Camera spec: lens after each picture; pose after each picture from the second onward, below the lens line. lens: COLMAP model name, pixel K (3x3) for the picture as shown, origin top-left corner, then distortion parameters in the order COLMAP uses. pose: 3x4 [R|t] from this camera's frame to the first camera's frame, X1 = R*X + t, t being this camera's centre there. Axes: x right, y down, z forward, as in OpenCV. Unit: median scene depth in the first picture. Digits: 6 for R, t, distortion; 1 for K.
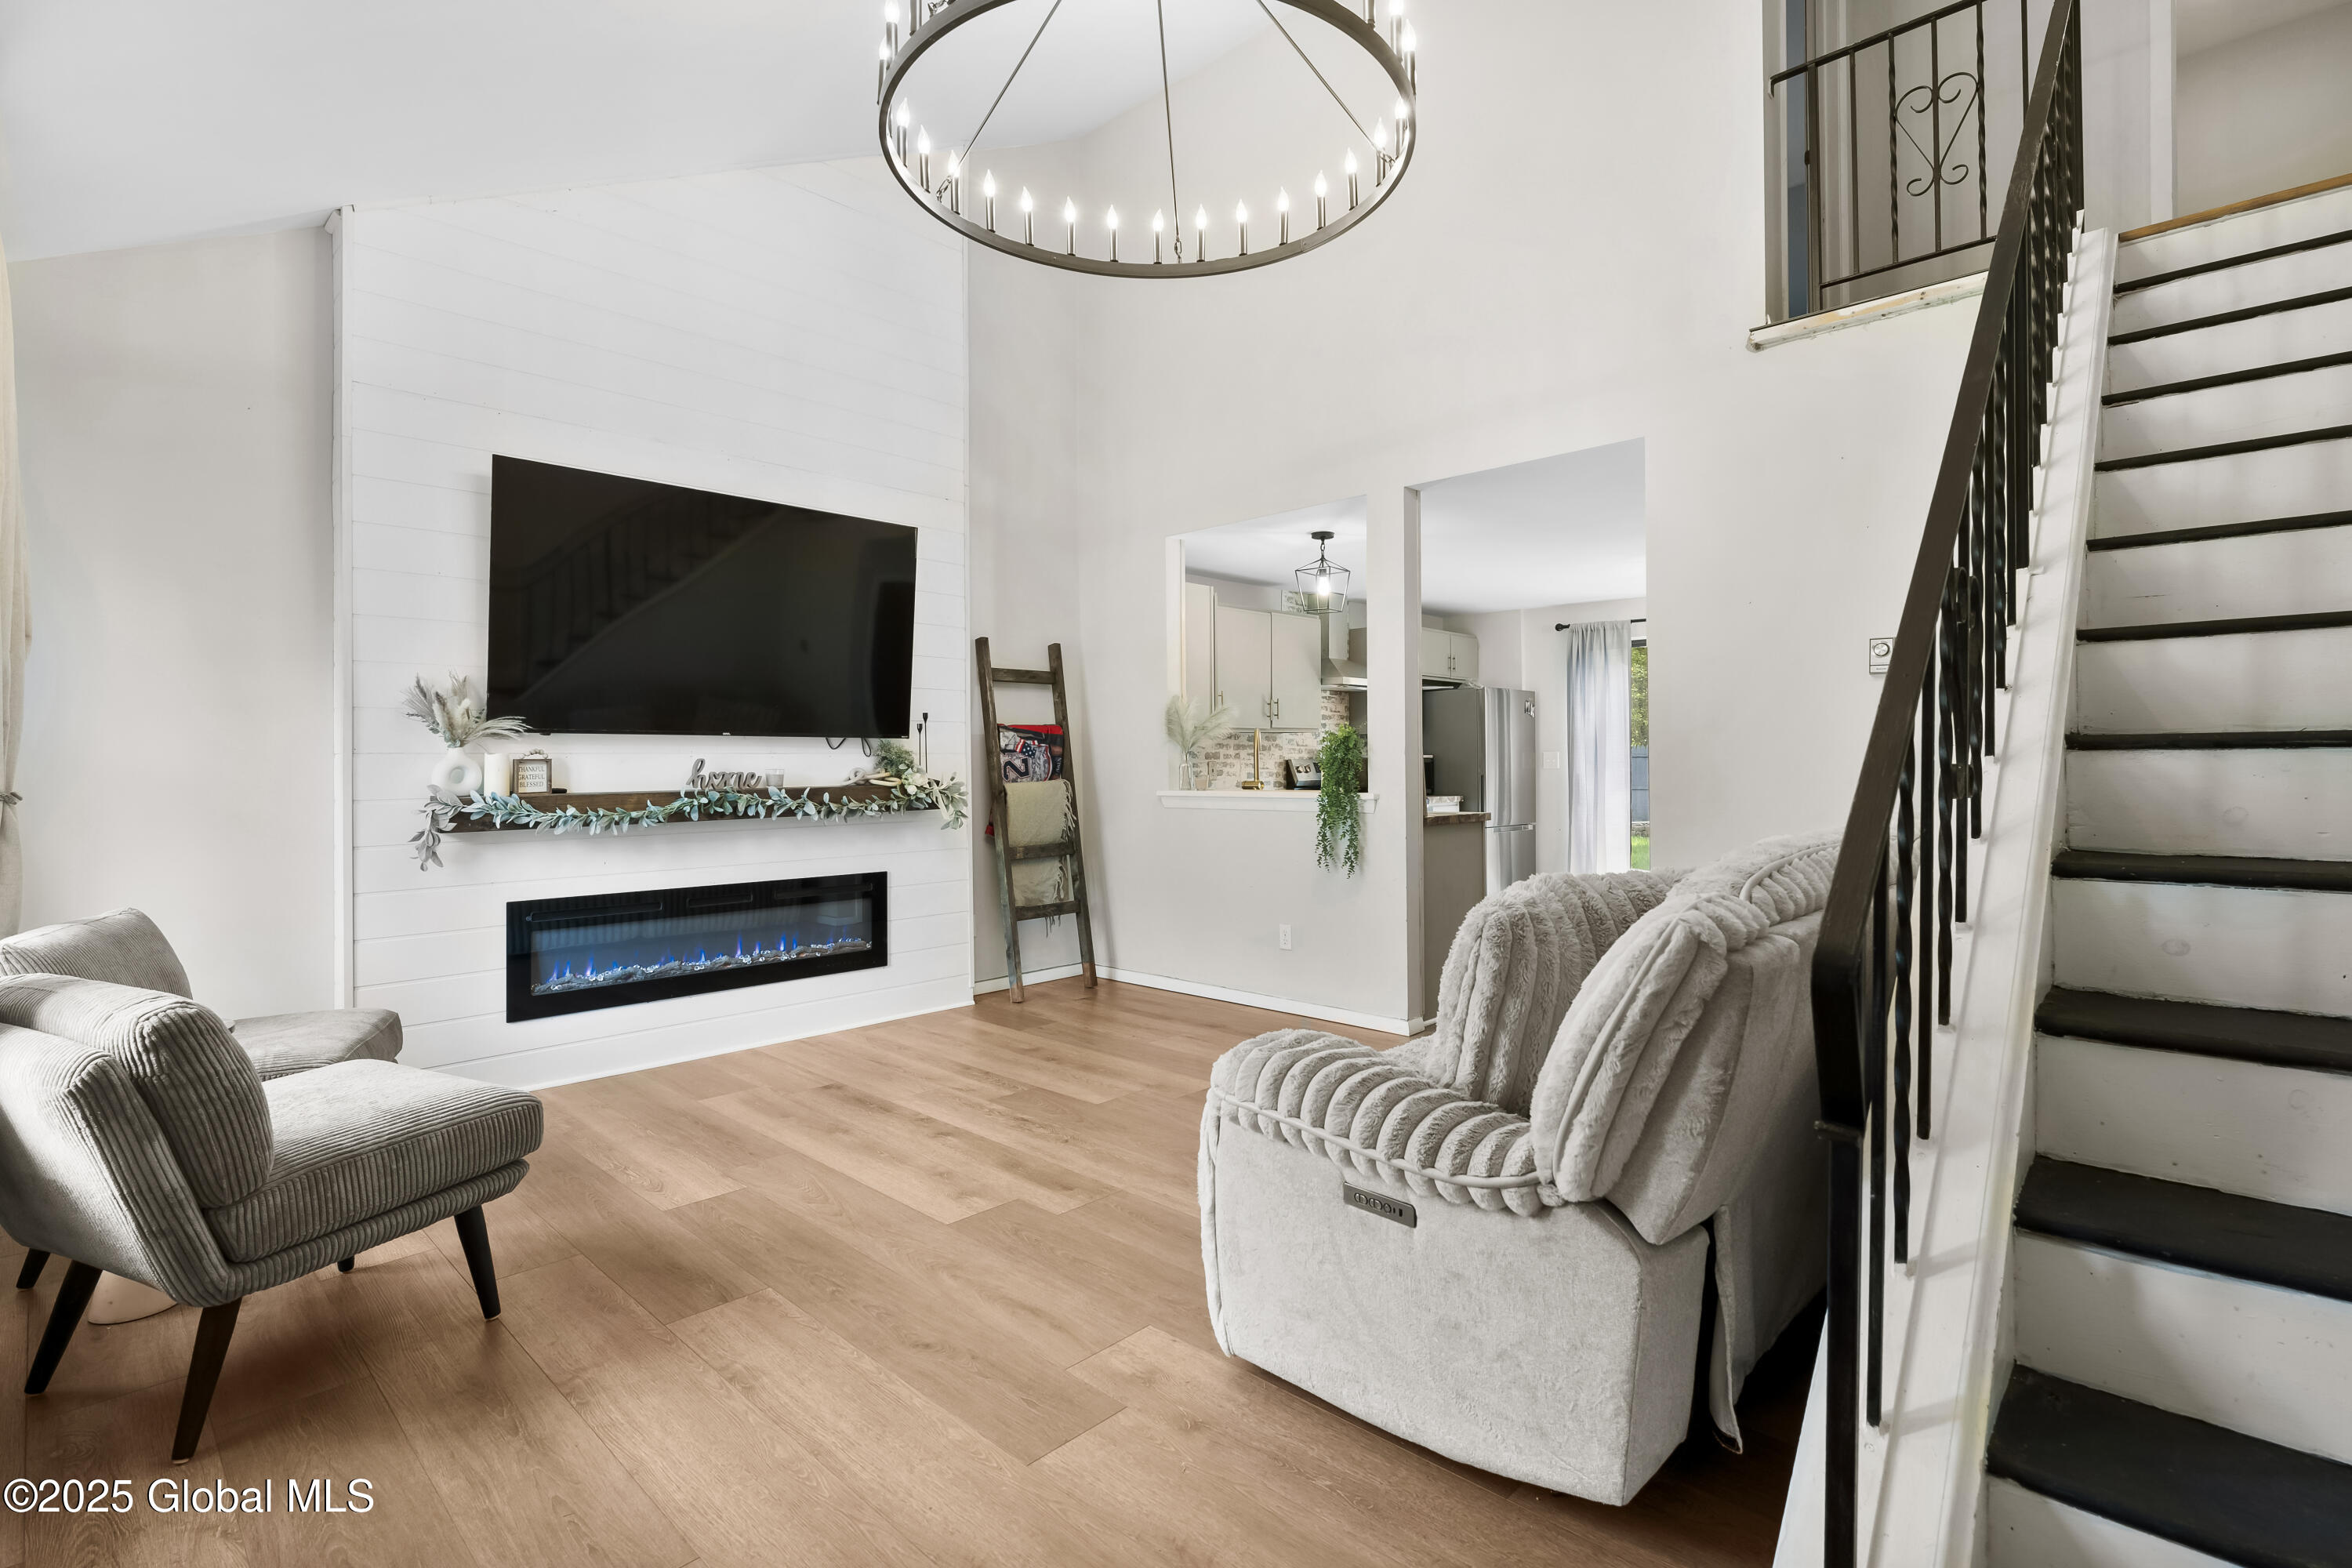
lens RADIAL K [[1094.7, 0, 1176.0], [0, 1094.7, 784.0], [0, 0, 1]] dist [-0.000009, -0.000009]
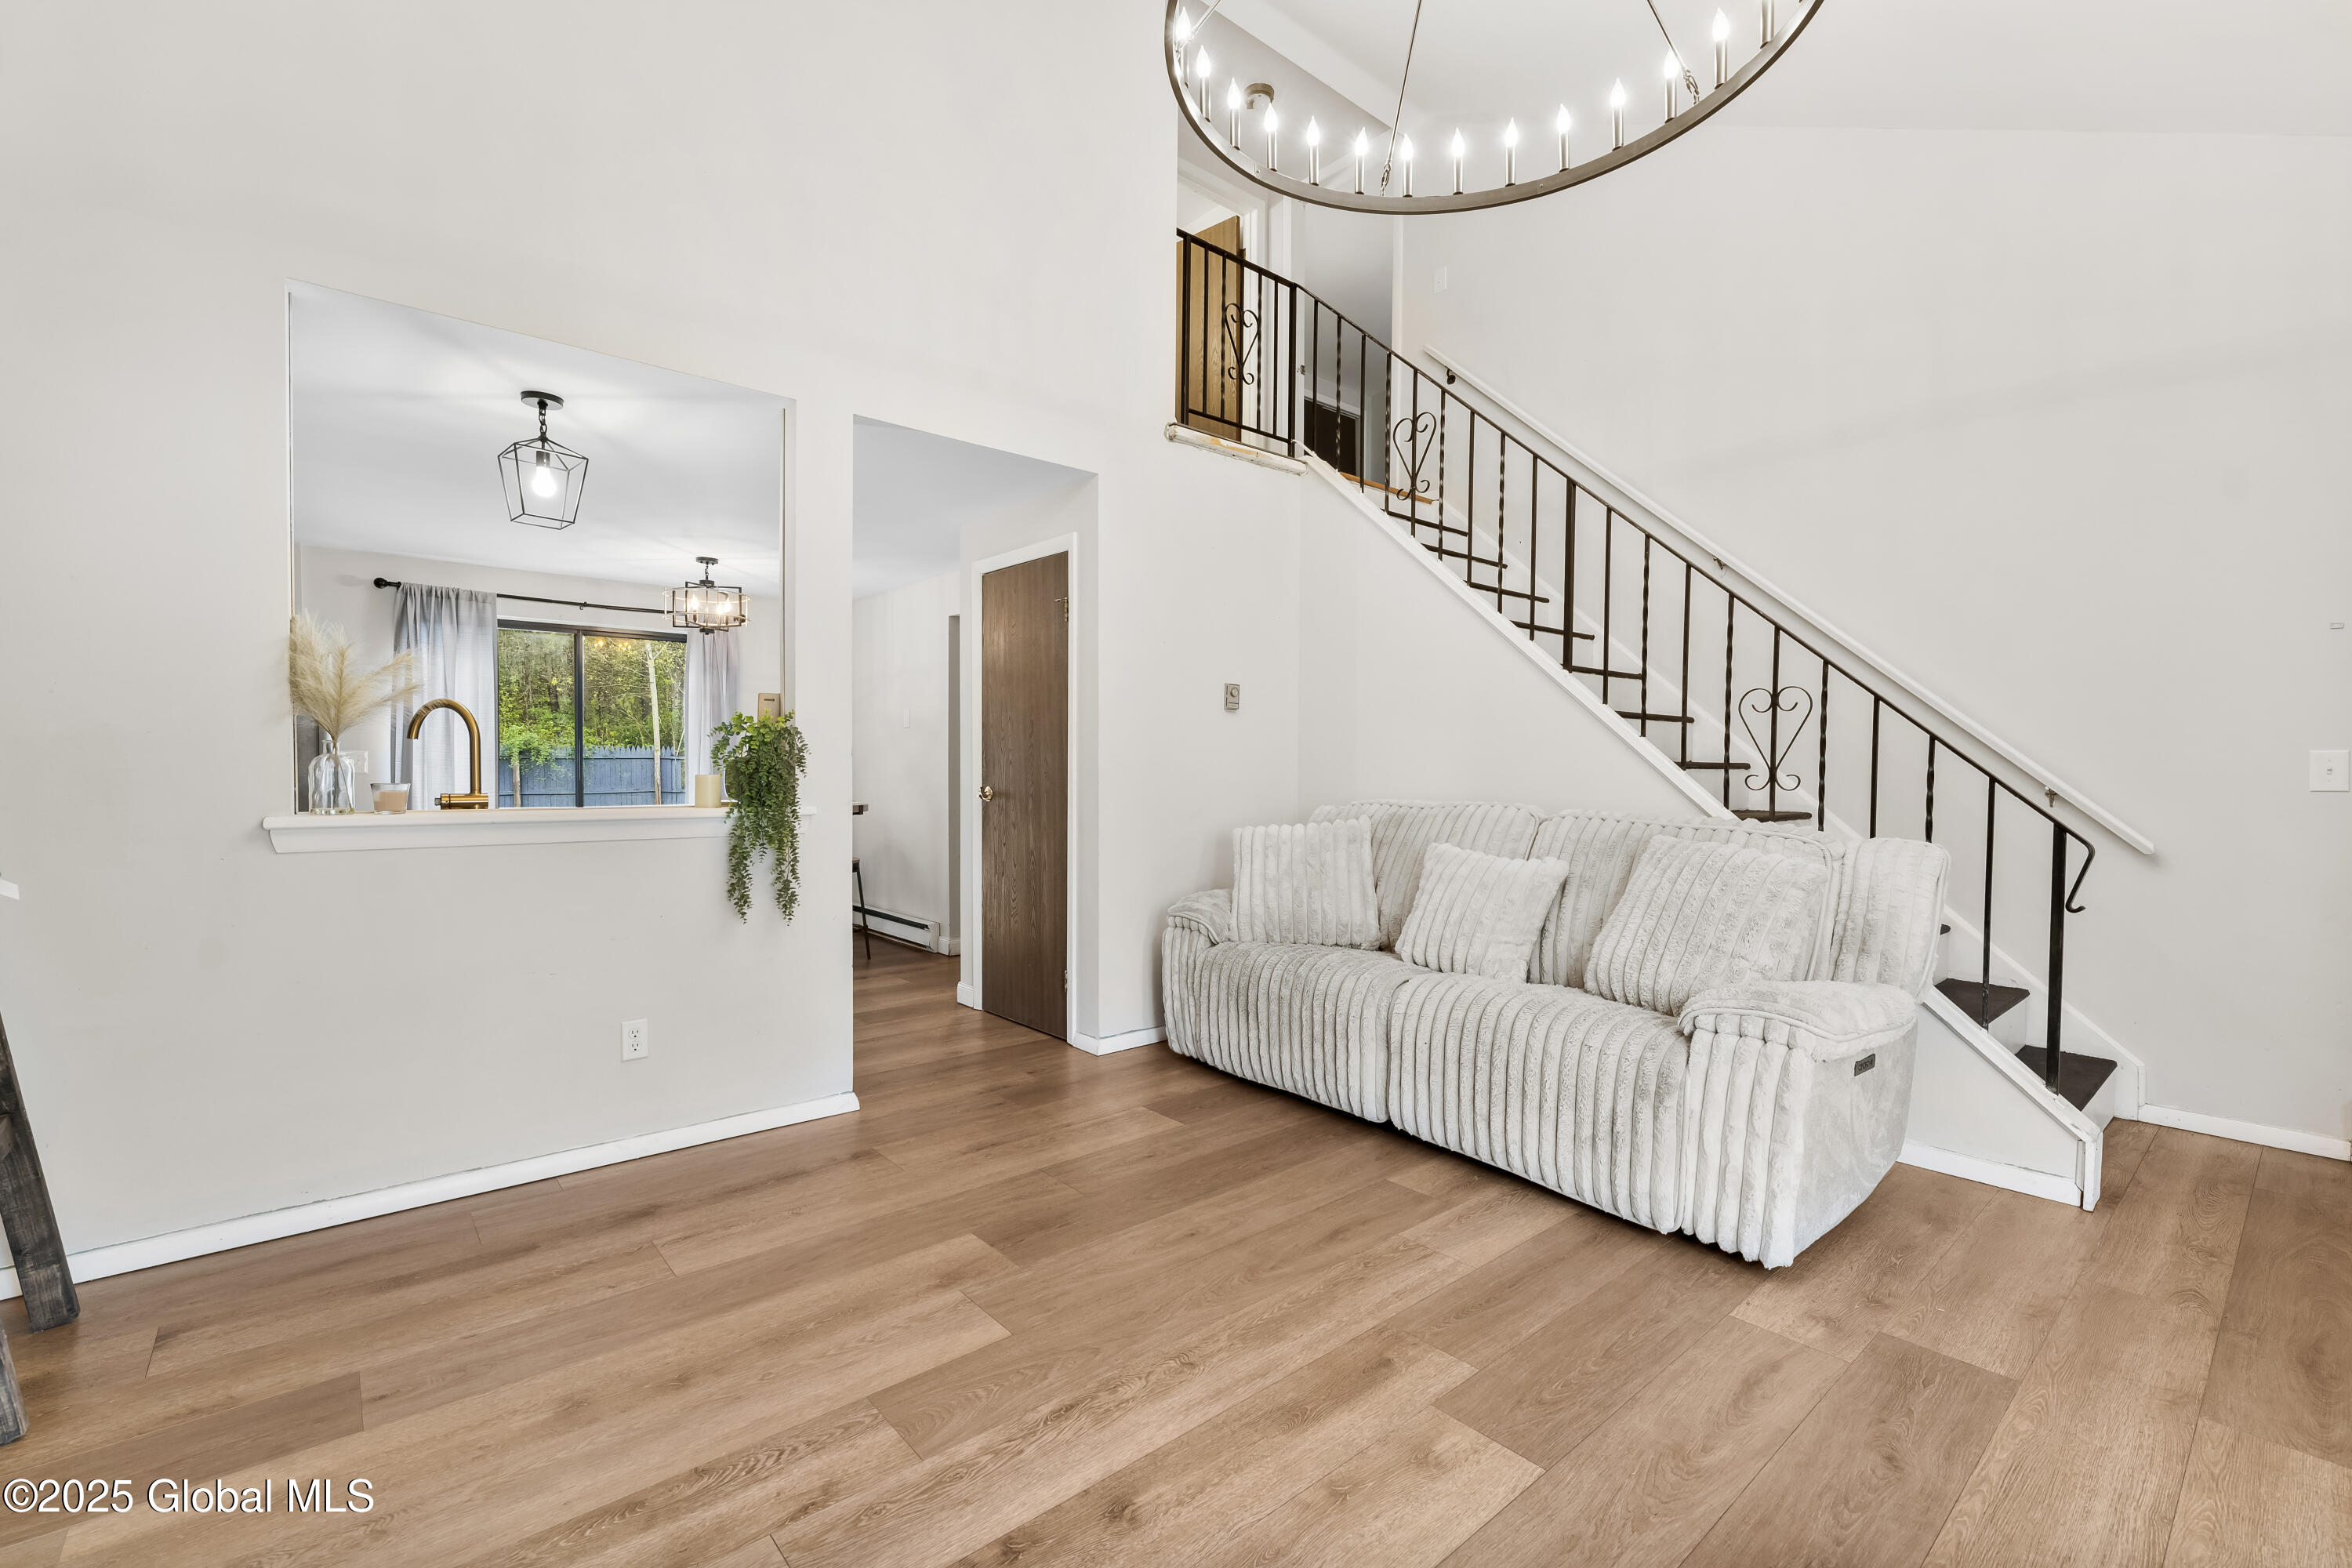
lens RADIAL K [[1028.7, 0, 1176.0], [0, 1028.7, 784.0], [0, 0, 1]] dist [-0.003973, -0.000482]
pose [[0.089961, -0.003653, 0.995939, -0.676709], [0.013403, 0.999907, 0.002457, -0.004790], [-0.995855, 0.013128, 0.090002, 0.944409]]
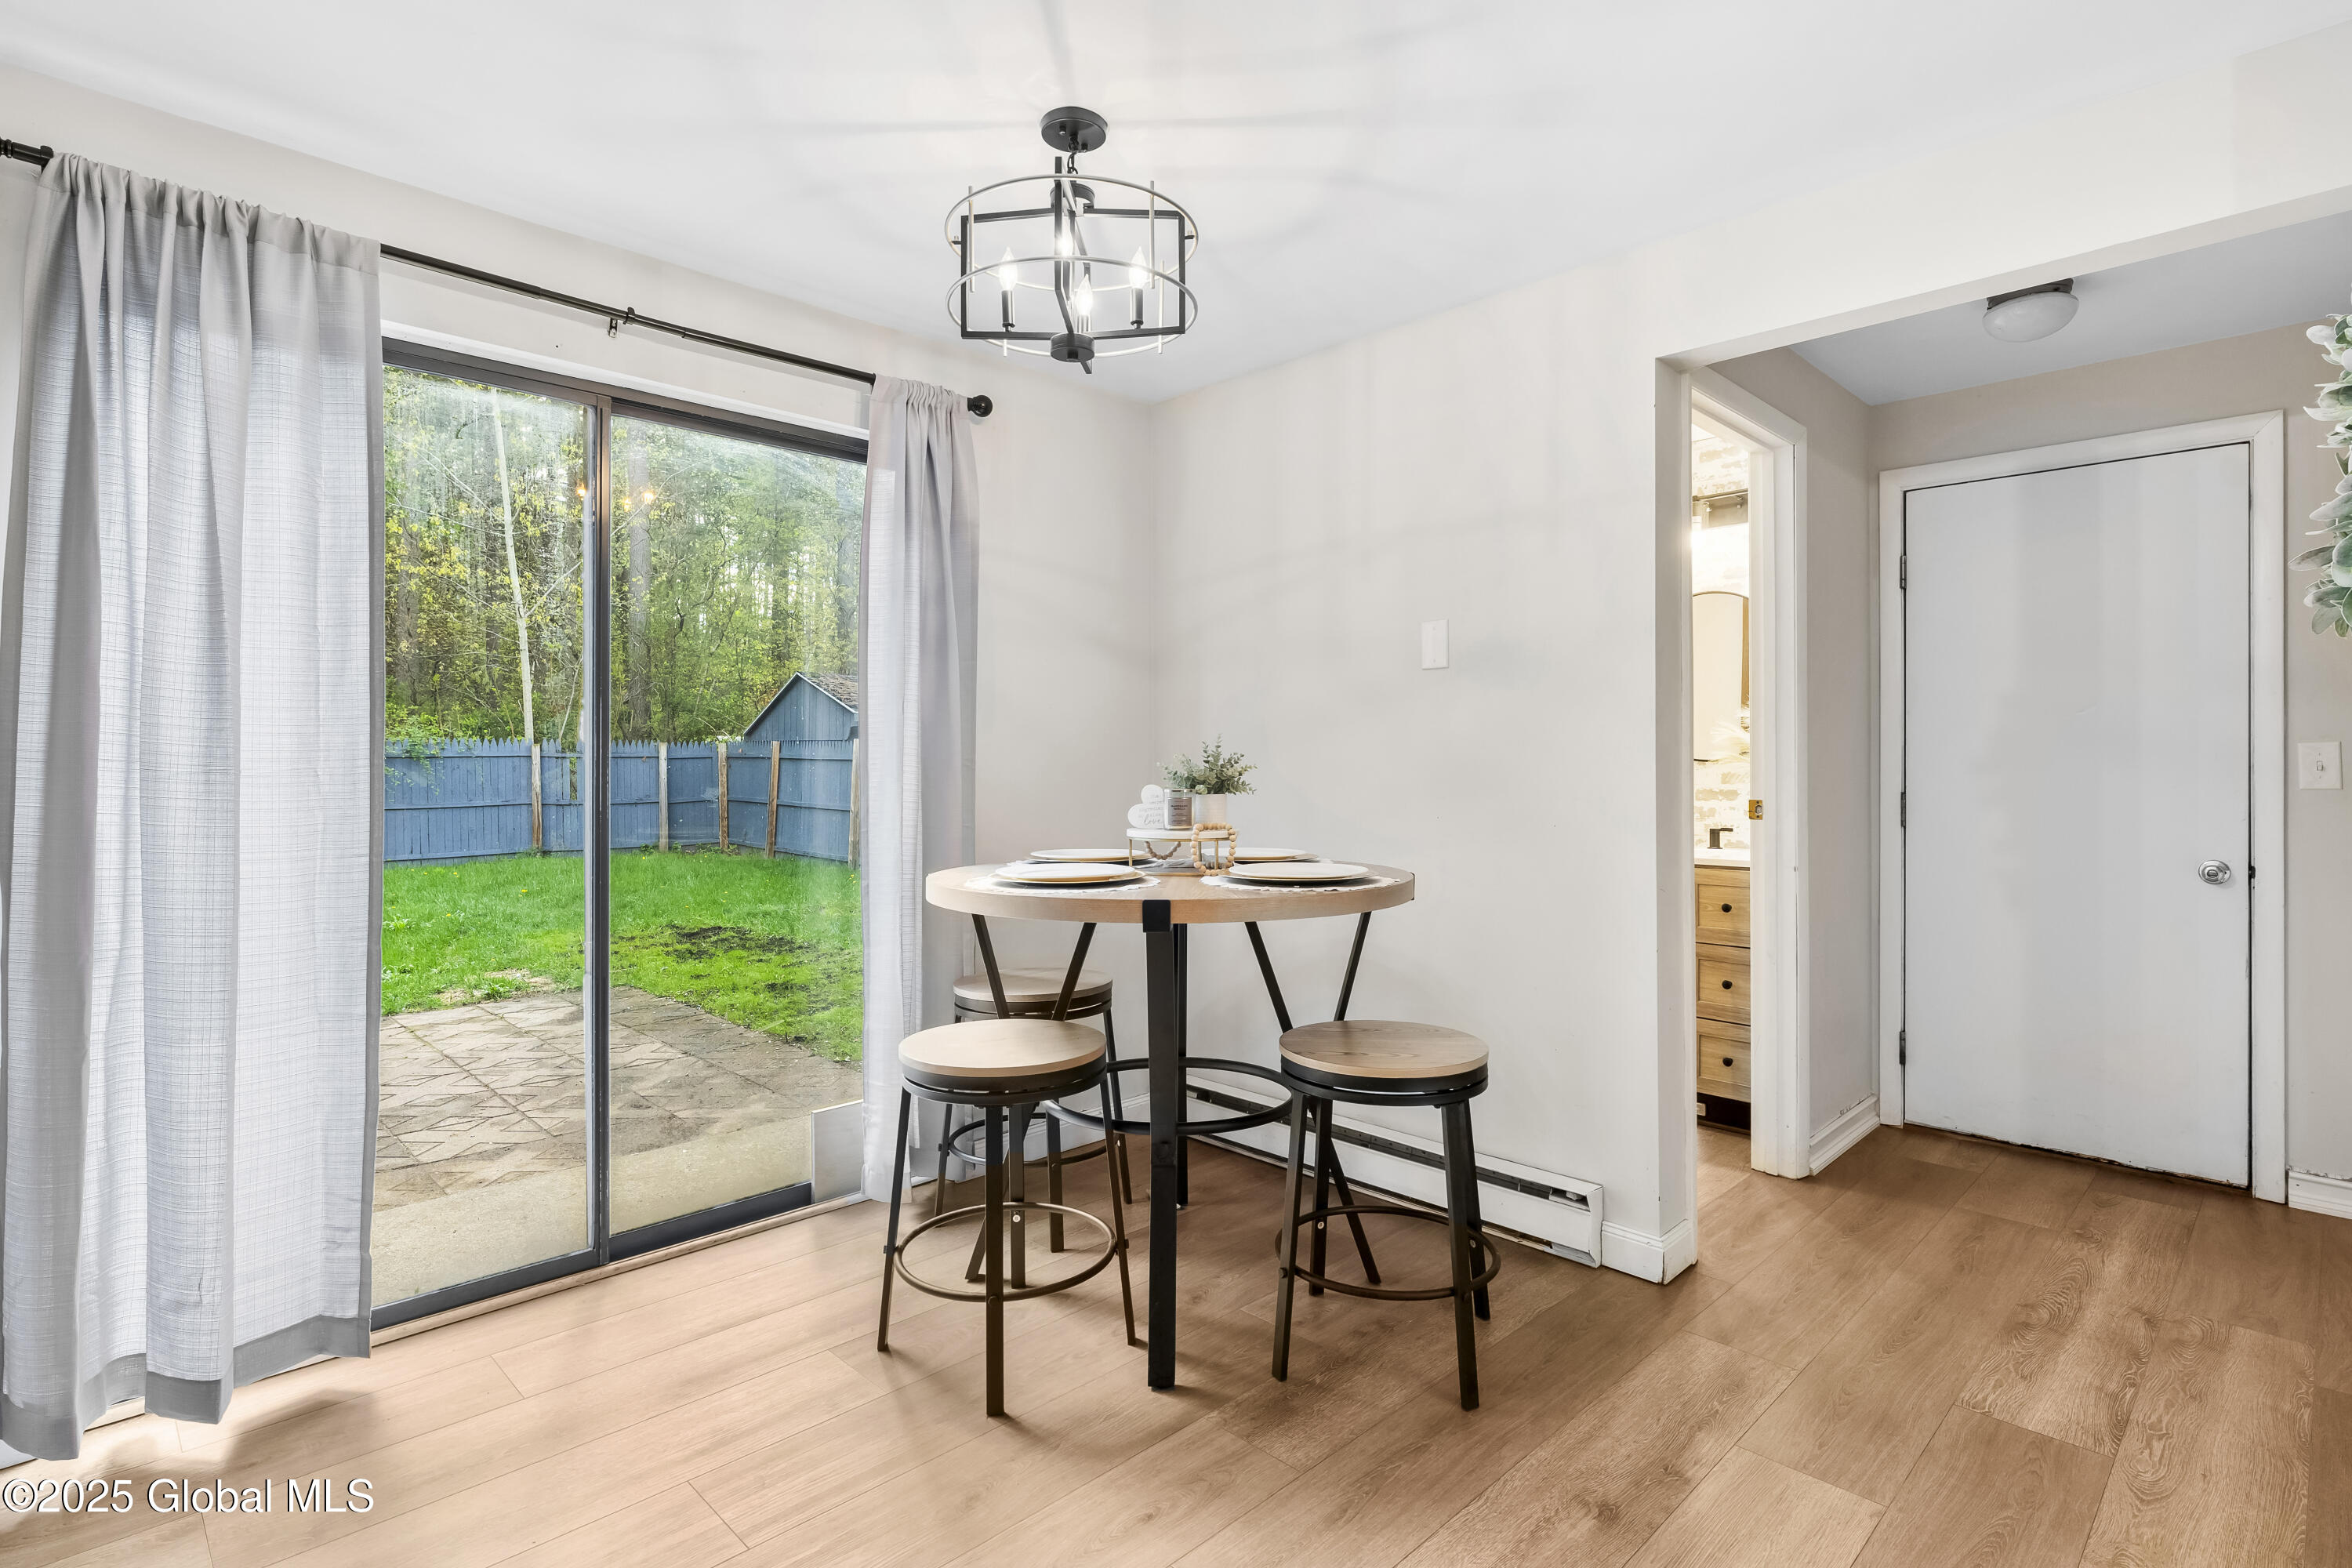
lens RADIAL K [[1161.6, 0, 1176.0], [0, 1161.6, 784.0], [0, 0, 1]] dist [0.000981, 0.000527]
pose [[0.019997, -0.004169, 0.999791, 0.270594], [0.019491, 0.999803, 0.003779, -0.030520], [-0.999610, 0.019411, 0.020074, 1.755346]]
